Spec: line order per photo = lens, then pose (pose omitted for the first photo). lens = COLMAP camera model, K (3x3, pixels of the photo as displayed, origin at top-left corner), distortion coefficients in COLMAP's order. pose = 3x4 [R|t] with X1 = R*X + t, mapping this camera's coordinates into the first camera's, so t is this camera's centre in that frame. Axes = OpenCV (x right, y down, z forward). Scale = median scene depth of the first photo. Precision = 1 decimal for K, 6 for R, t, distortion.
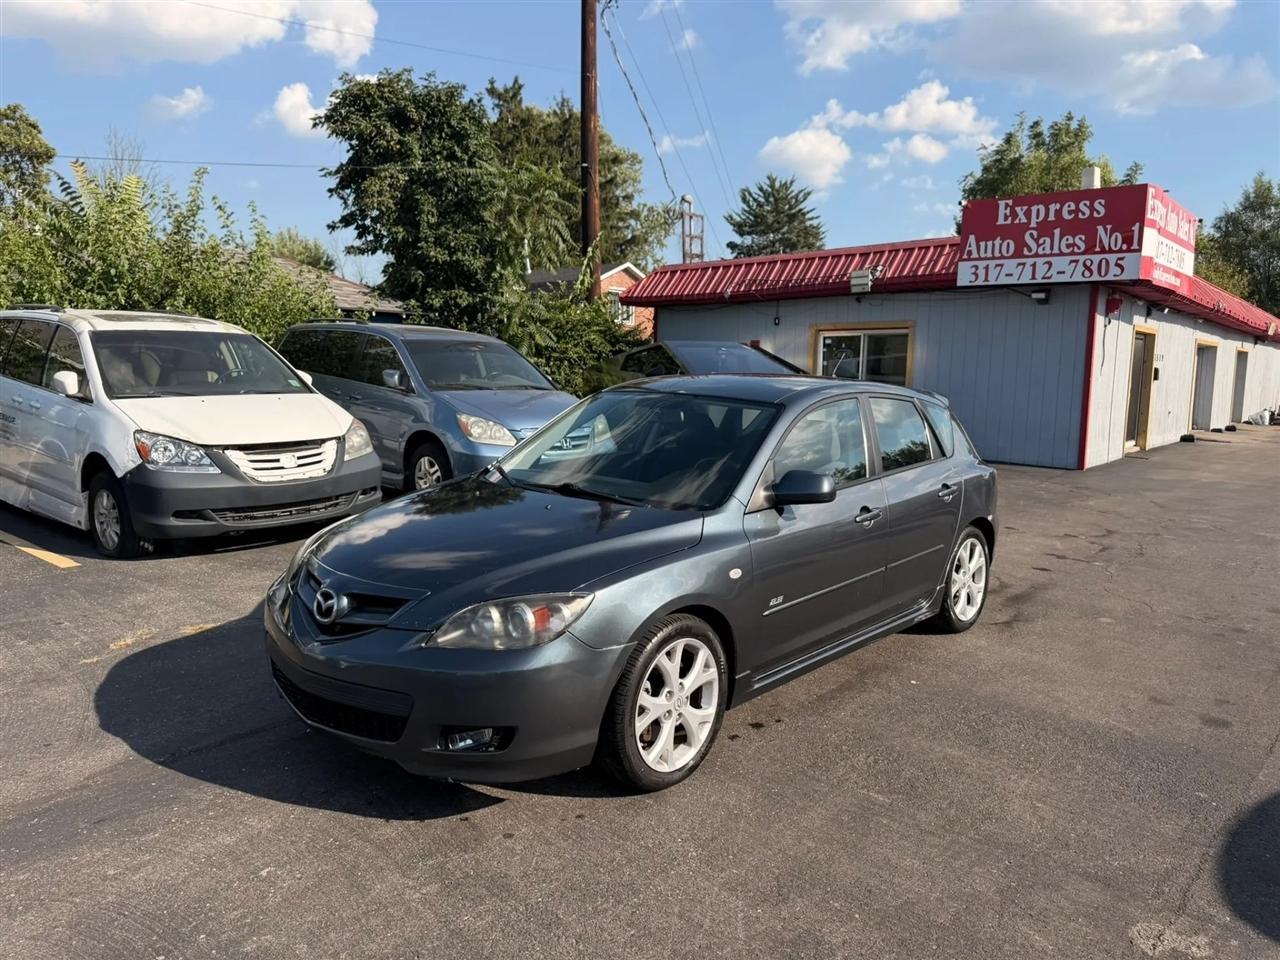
lens RADIAL K [[903.9, 0, 645.1], [0, 903.9, 502.0], [0, 0, 1]] dist [0.025681, -0.035283]
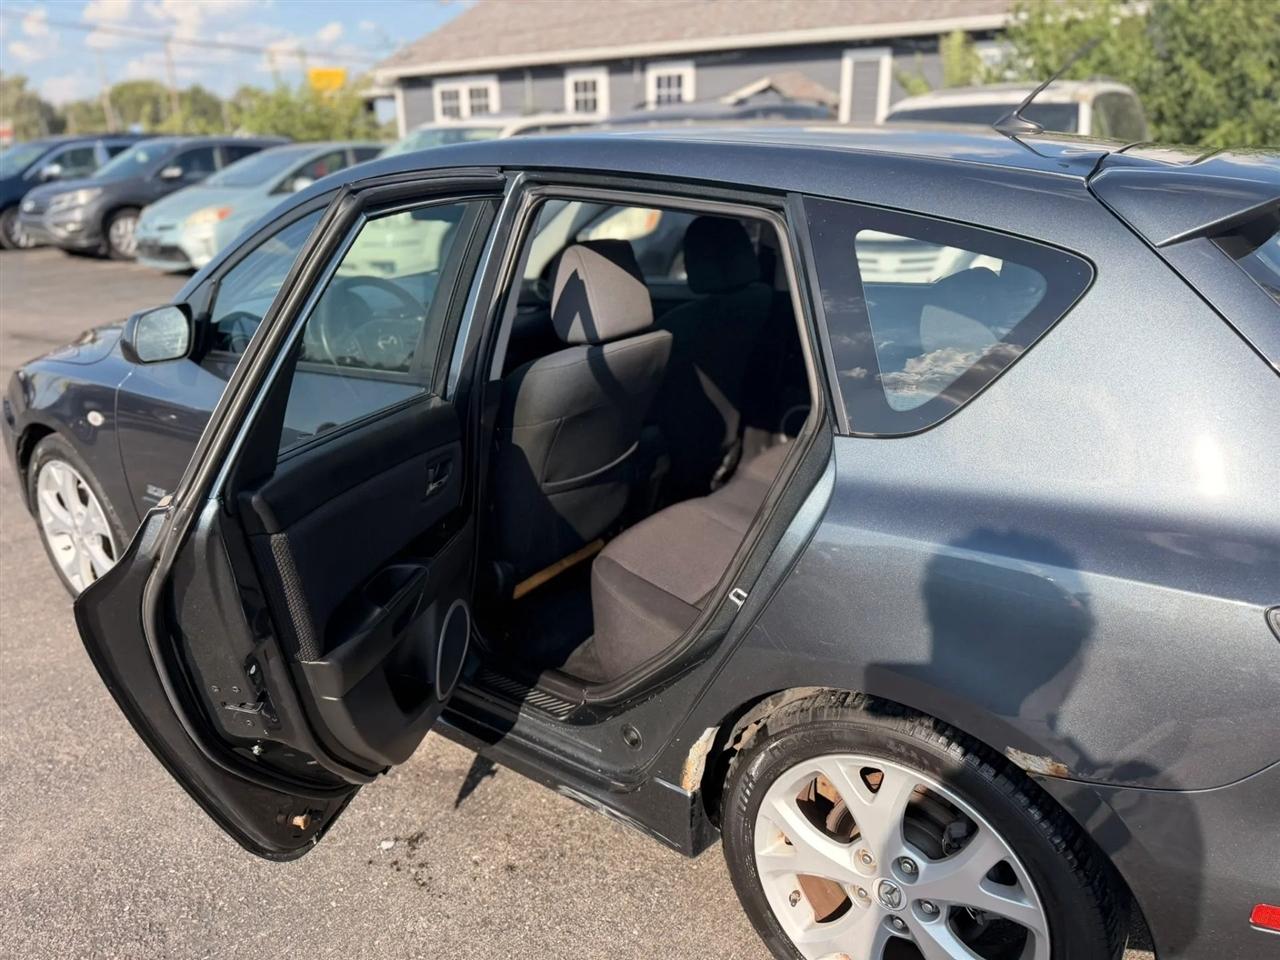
lens RADIAL K [[903.9, 0, 639.5], [0, 903.9, 500.3], [0, 0, 1]] dist [0.025681, -0.035283]
pose [[0.096025, 0.338731, -0.935970, 0.228727], [-0.134285, 0.936128, 0.325011, -0.042498], [0.986279, 0.094478, 0.135378, 0.356921]]
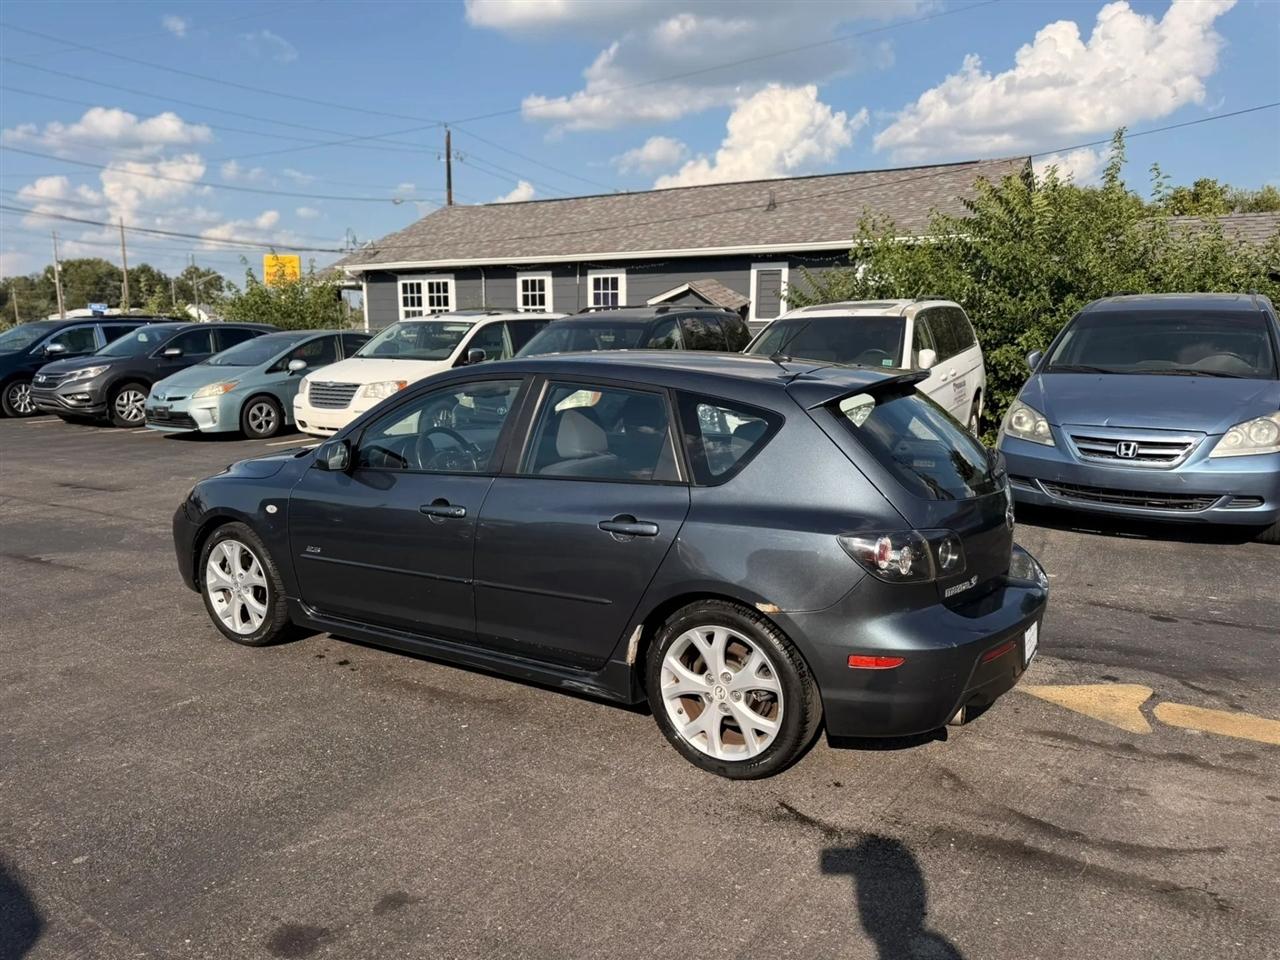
lens RADIAL K [[903.9, 0, 646.5], [0, 903.9, 510.4], [0, 0, 1]] dist [0.025681, -0.035283]
pose [[0.172421, 0.171560, -0.969968, 0.369935], [-0.146159, 0.978271, 0.147048, -0.046776], [0.974119, 0.116416, 0.193749, 0.333935]]
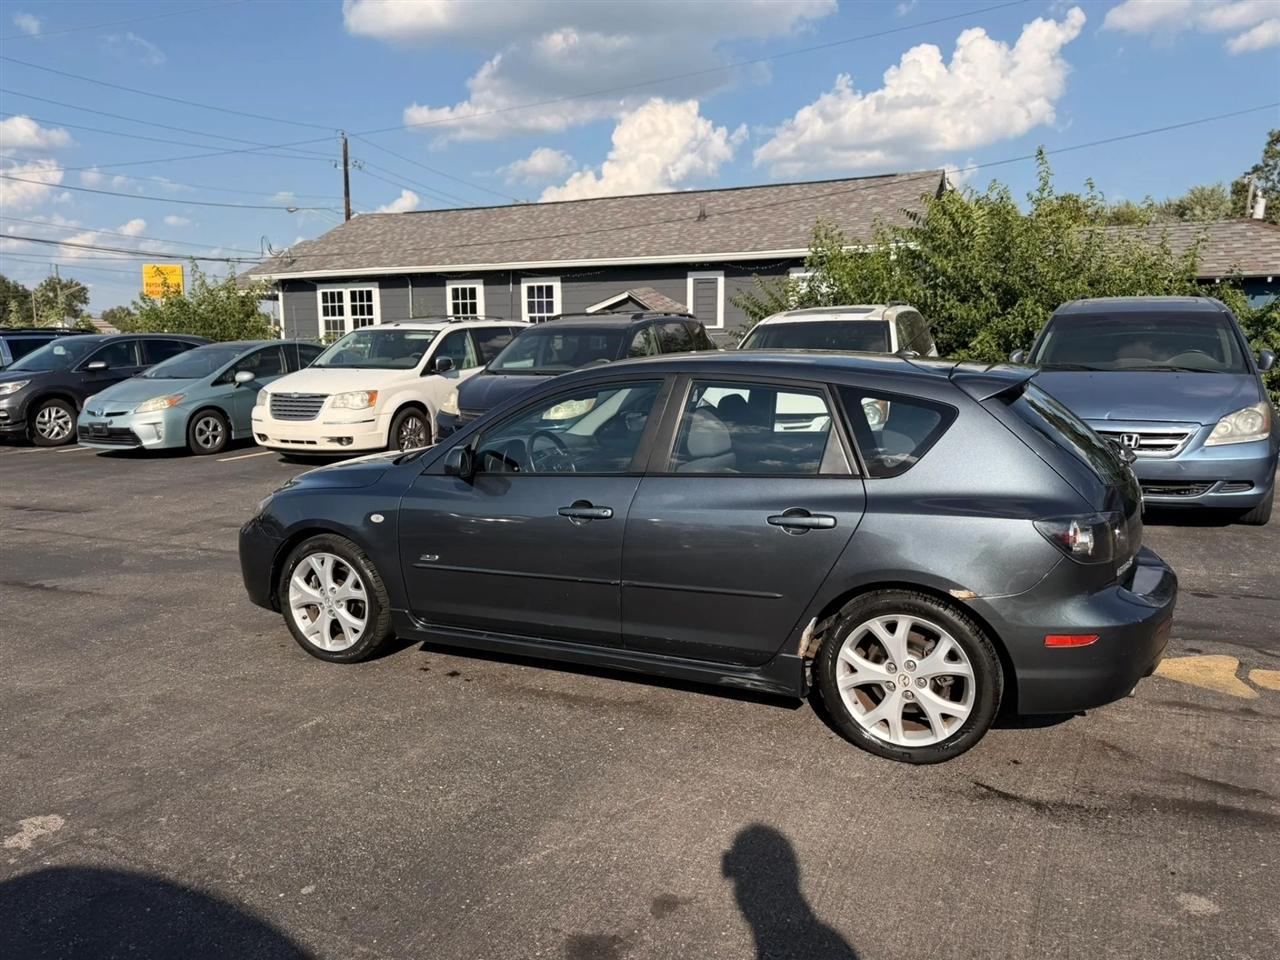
lens RADIAL K [[903.9, 0, 648.8], [0, 903.9, 497.9], [0, 0, 1]] dist [0.025681, -0.035283]
pose [[0.289675, 0.141982, -0.946536, 0.354487], [-0.130042, 0.985604, 0.108044, -0.032952], [0.948250, 0.091792, 0.303968, 0.258730]]
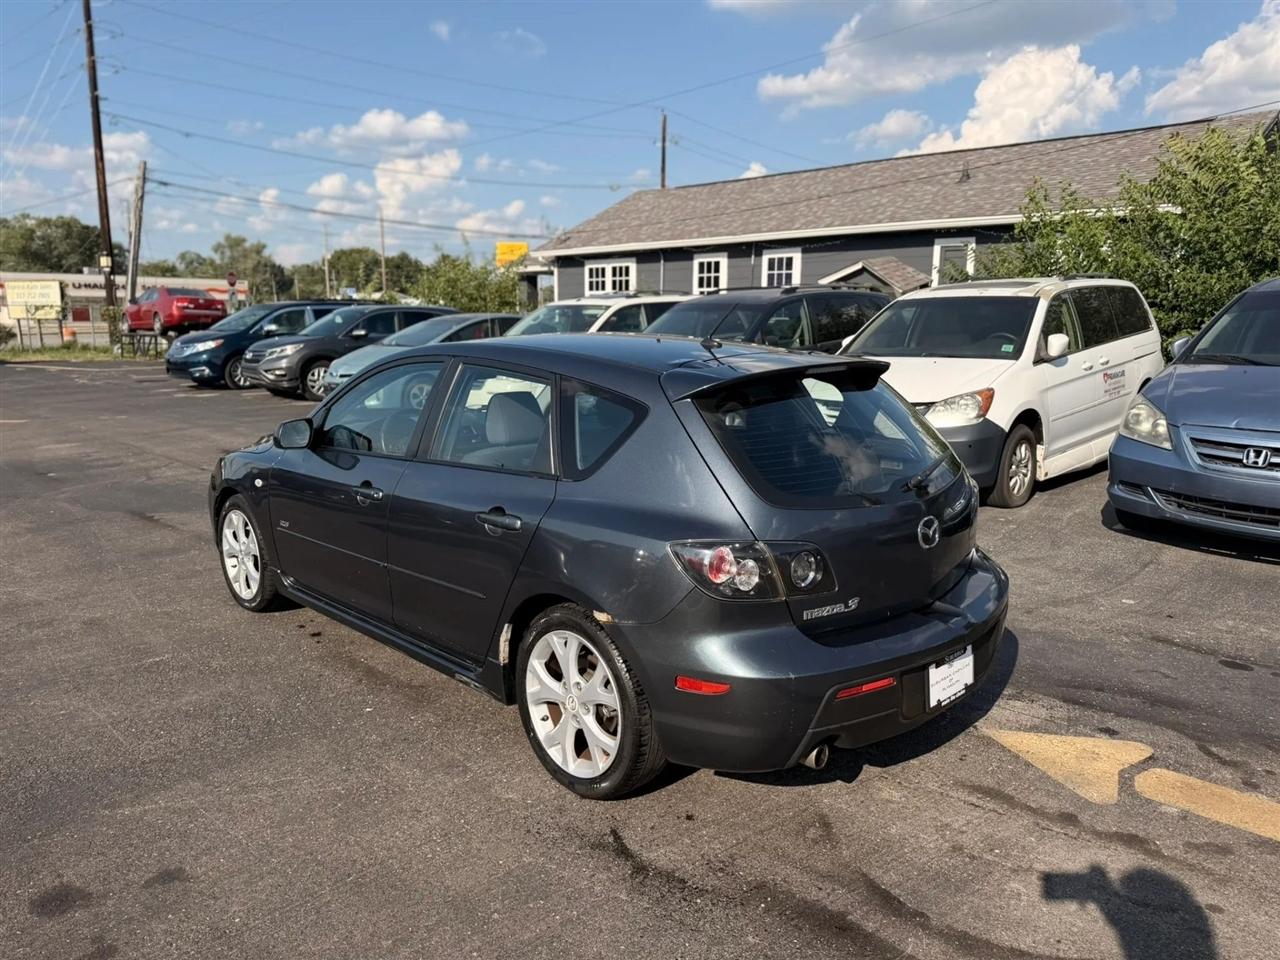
lens RADIAL K [[903.9, 0, 644.4], [0, 903.9, 507.3], [0, 0, 1]] dist [0.025681, -0.035283]
pose [[-0.071354, 0.189289, -0.979325, 0.356999], [-0.153828, 0.967994, 0.198307, -0.061231], [0.985518, 0.164797, -0.039952, 0.425676]]
